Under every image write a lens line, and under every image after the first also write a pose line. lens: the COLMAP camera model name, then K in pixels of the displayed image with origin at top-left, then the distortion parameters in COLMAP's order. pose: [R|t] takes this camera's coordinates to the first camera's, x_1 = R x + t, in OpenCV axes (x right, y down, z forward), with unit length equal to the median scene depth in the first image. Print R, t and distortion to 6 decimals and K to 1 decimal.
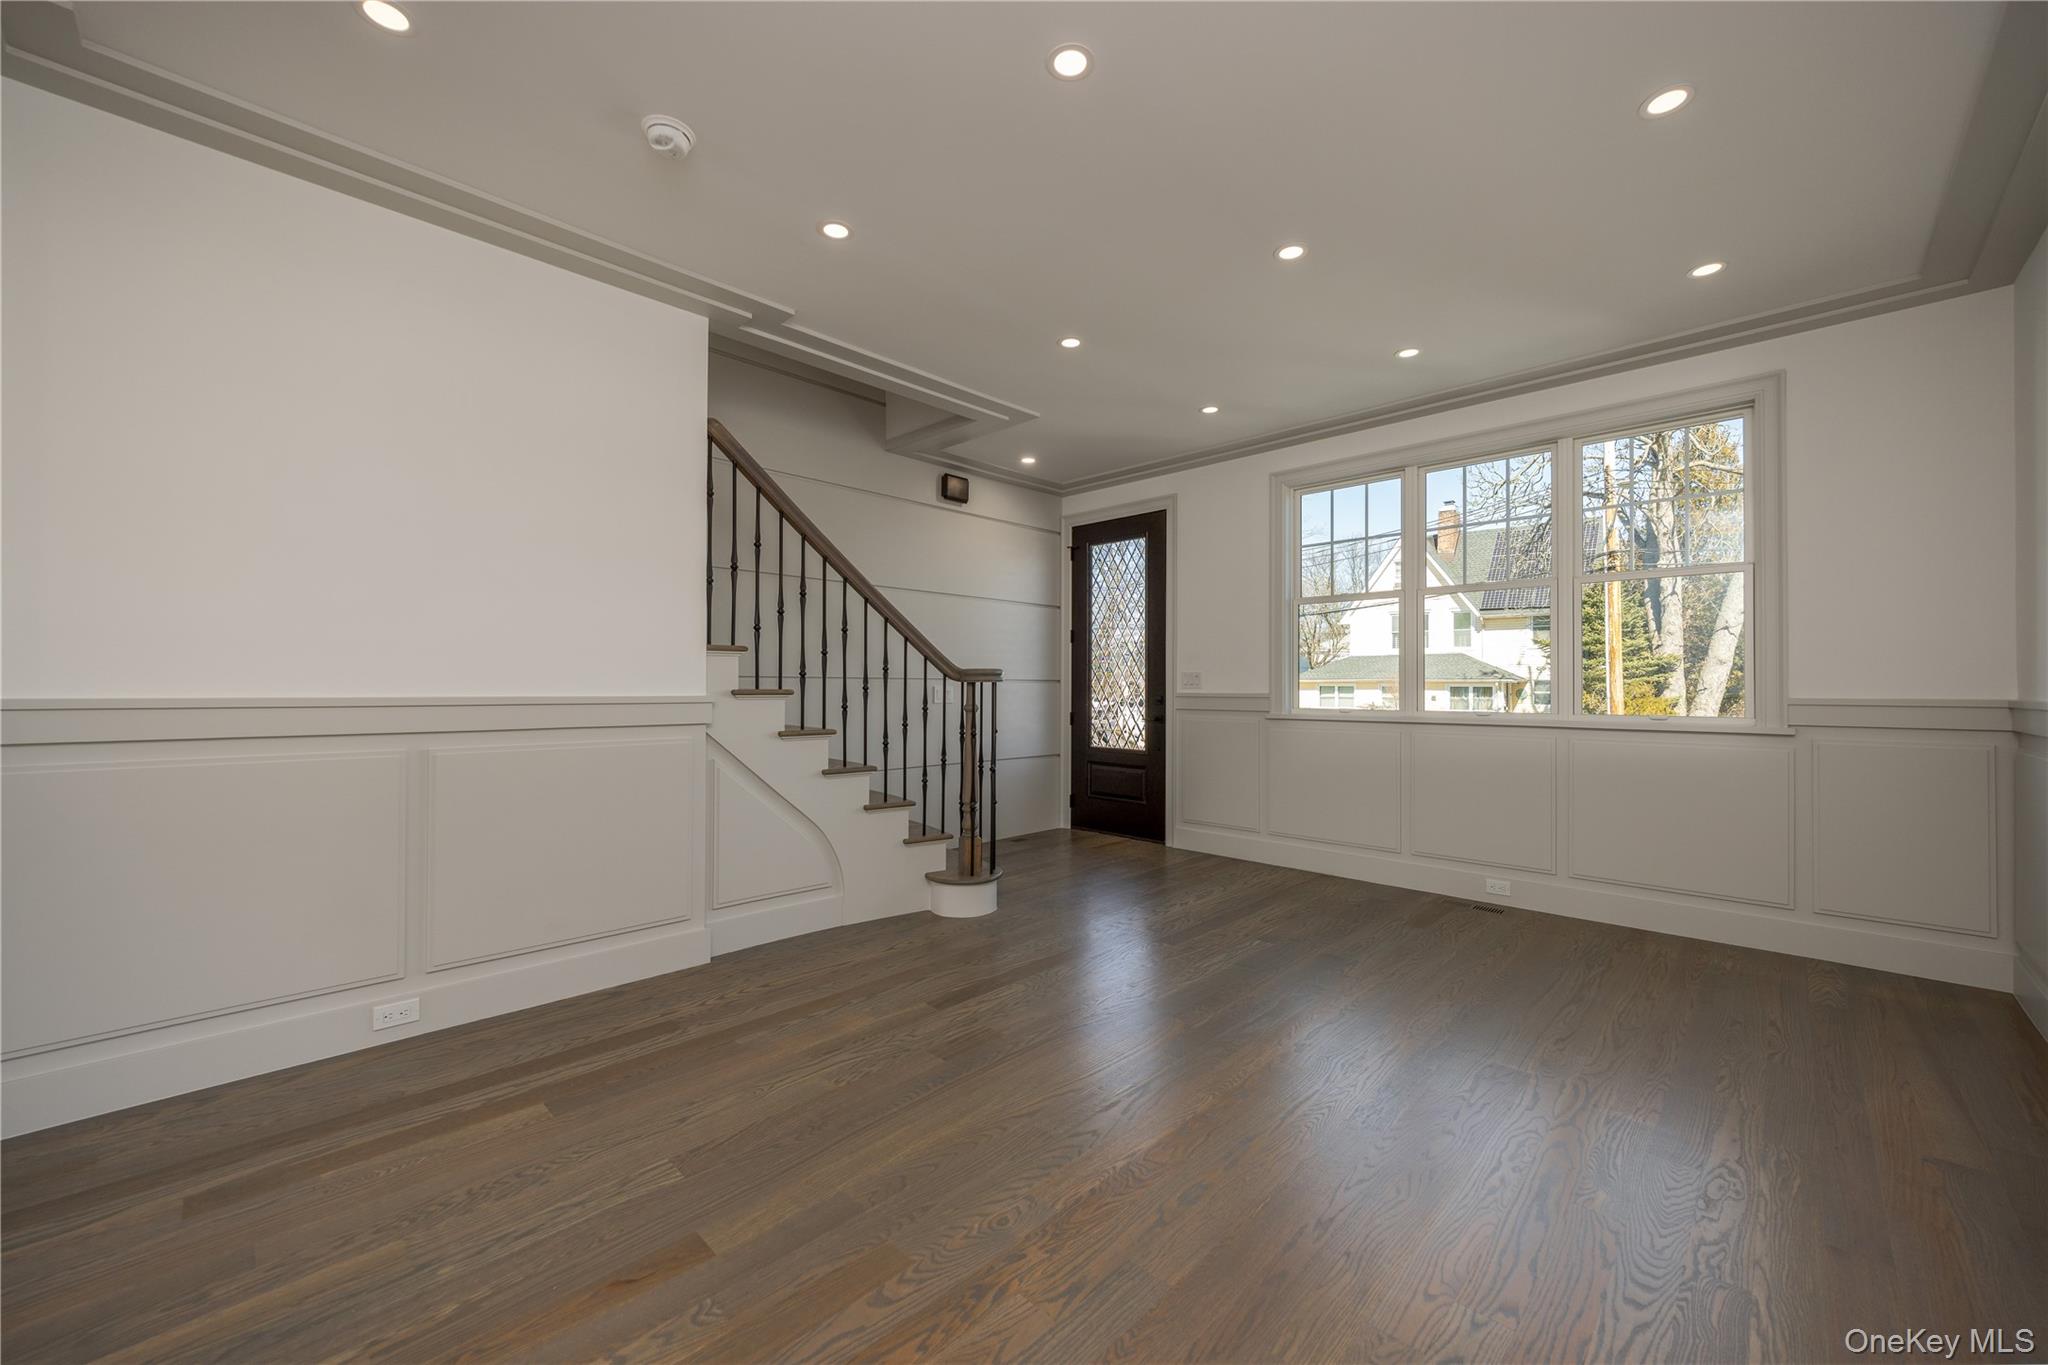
lens RADIAL K [[775.7, 0, 1047.7], [0, 775.7, 674.9], [0, 0, 1]] dist [0.004103, -0.001067]
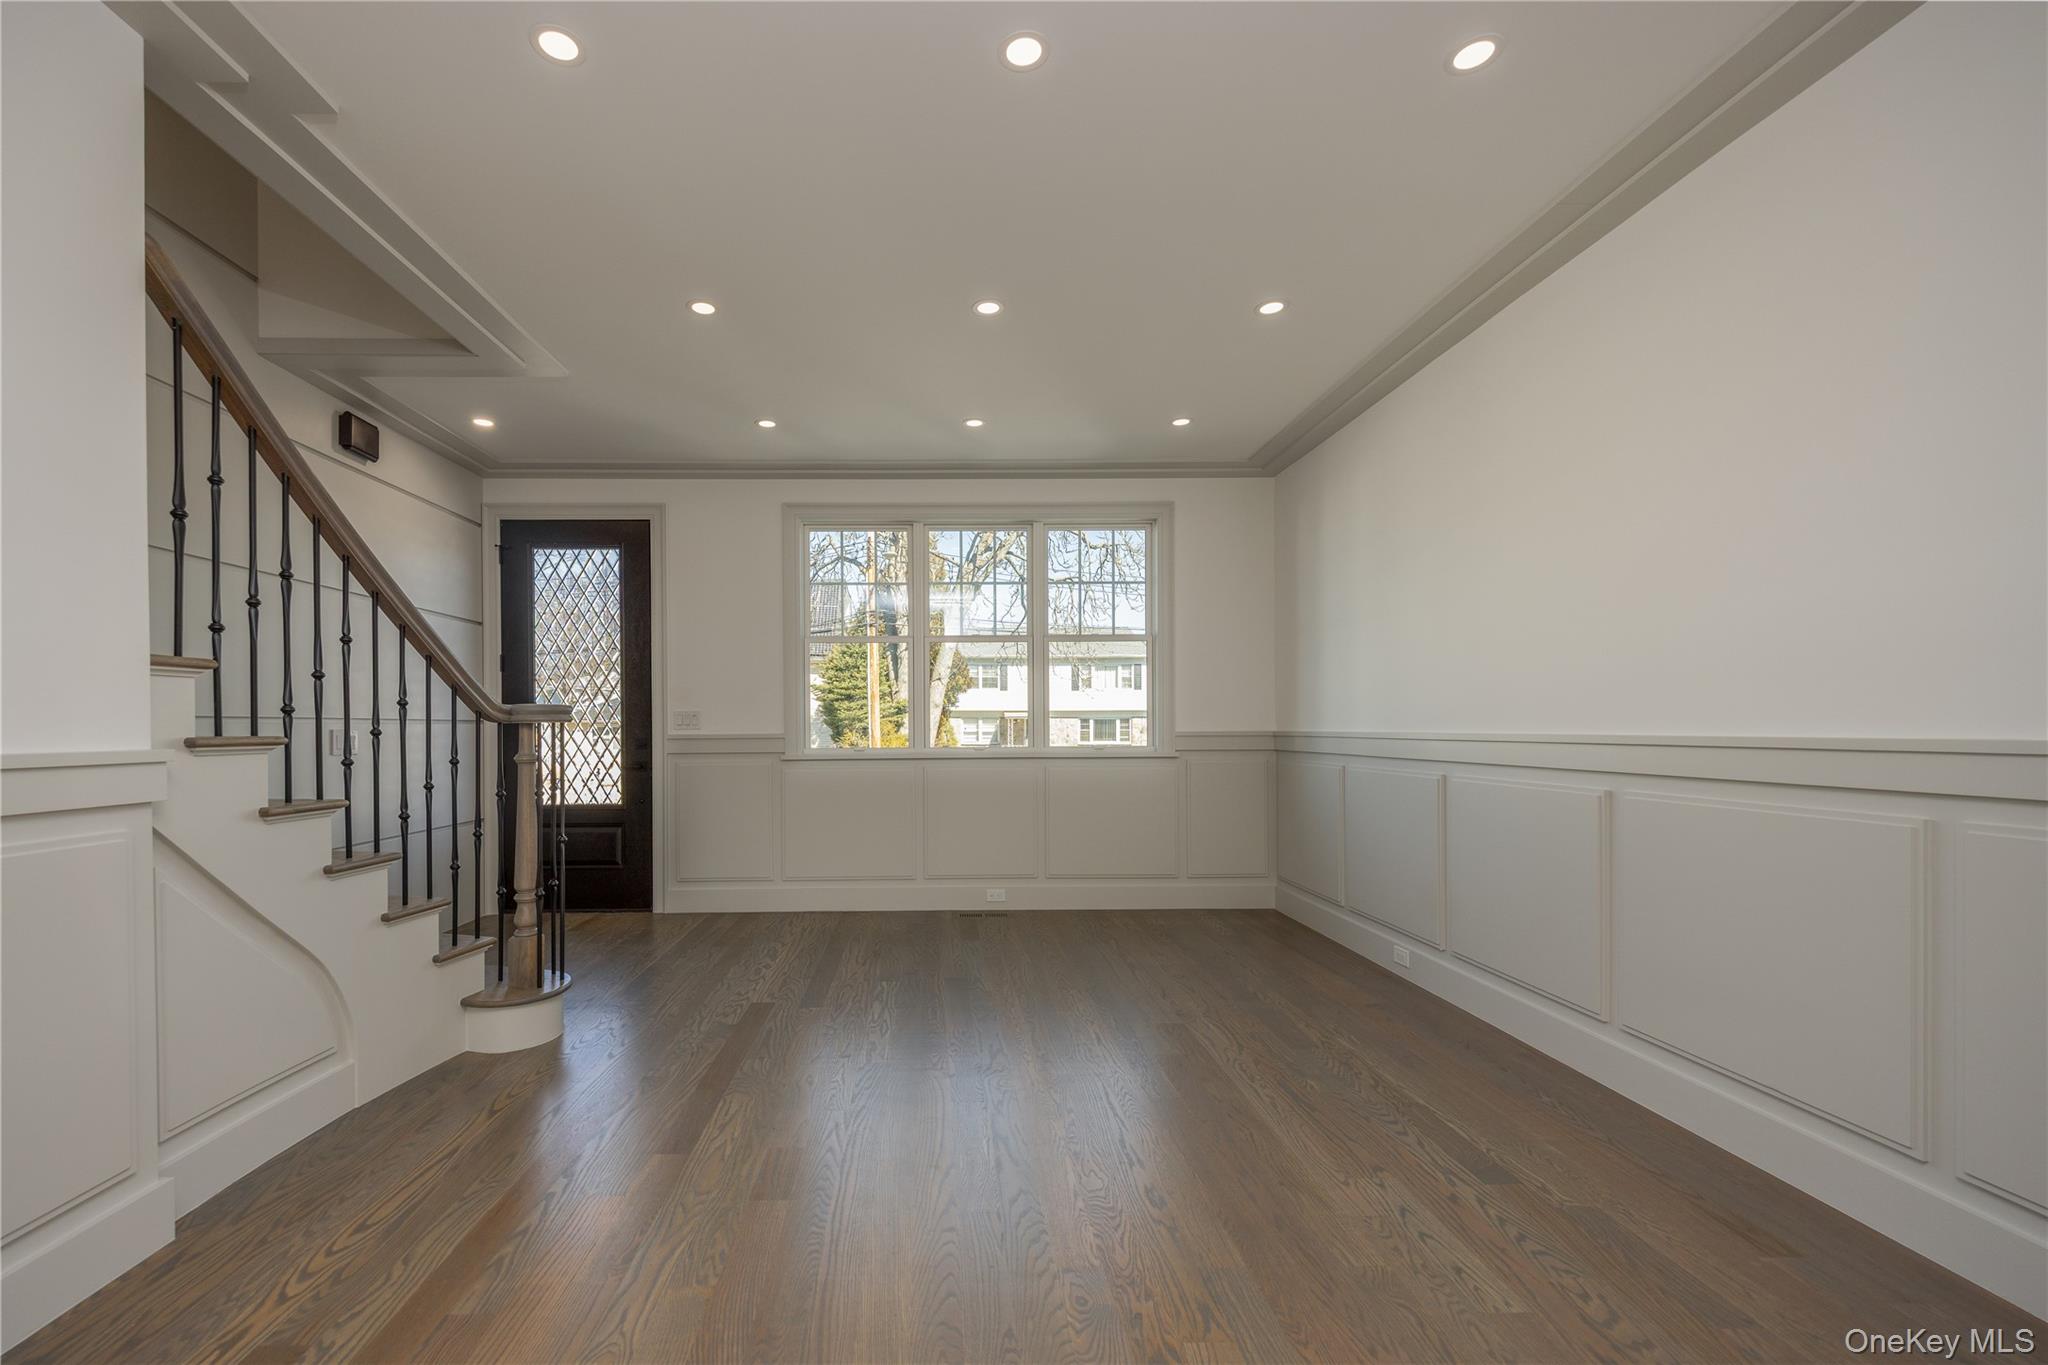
lens RADIAL K [[823.5, 0, 942.6], [0, 823.5, 730.3], [0, 0, 1]] dist [-0.000020, -0.002515]
pose [[0.718285, -0.010661, 0.695667, -0.375353], [-0.002164, 0.999844, 0.017557, 0.001536], [-0.695746, -0.014116, 0.718150, 0.183790]]
